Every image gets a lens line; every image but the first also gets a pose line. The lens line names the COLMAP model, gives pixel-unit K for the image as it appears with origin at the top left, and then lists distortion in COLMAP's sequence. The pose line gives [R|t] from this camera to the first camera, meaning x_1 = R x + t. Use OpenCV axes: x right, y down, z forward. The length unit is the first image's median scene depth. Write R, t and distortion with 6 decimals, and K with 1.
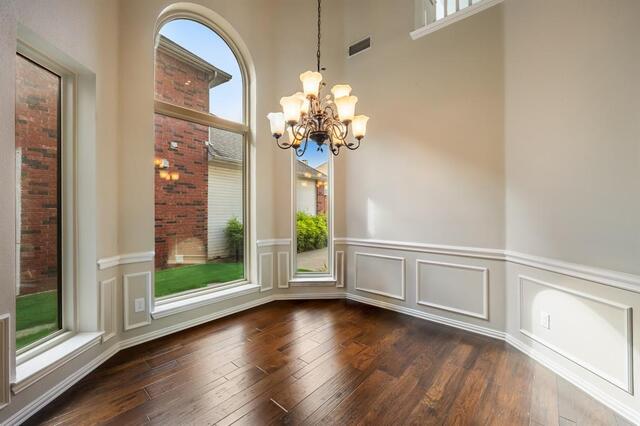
lens RADIAL K [[265.5, 0, 320.0], [0, 265.5, 213.0], [0, 0, 1]] dist [-0.000255, 0.000016]
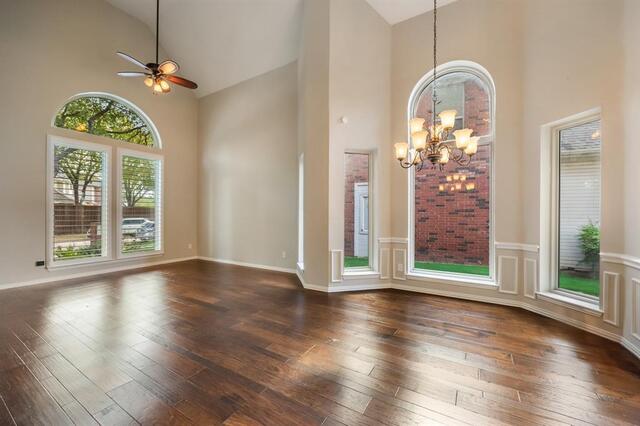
lens RADIAL K [[257.2, 0, 320.0], [0, 257.2, 213.0], [0, 0, 1]] dist [-0.001042, -0.000063]
pose [[0.176445, -0.000013, -0.984311, 0.634891], [-0.012485, 0.999920, -0.002251, -0.002370], [0.984231, 0.012686, 0.176430, 0.122841]]
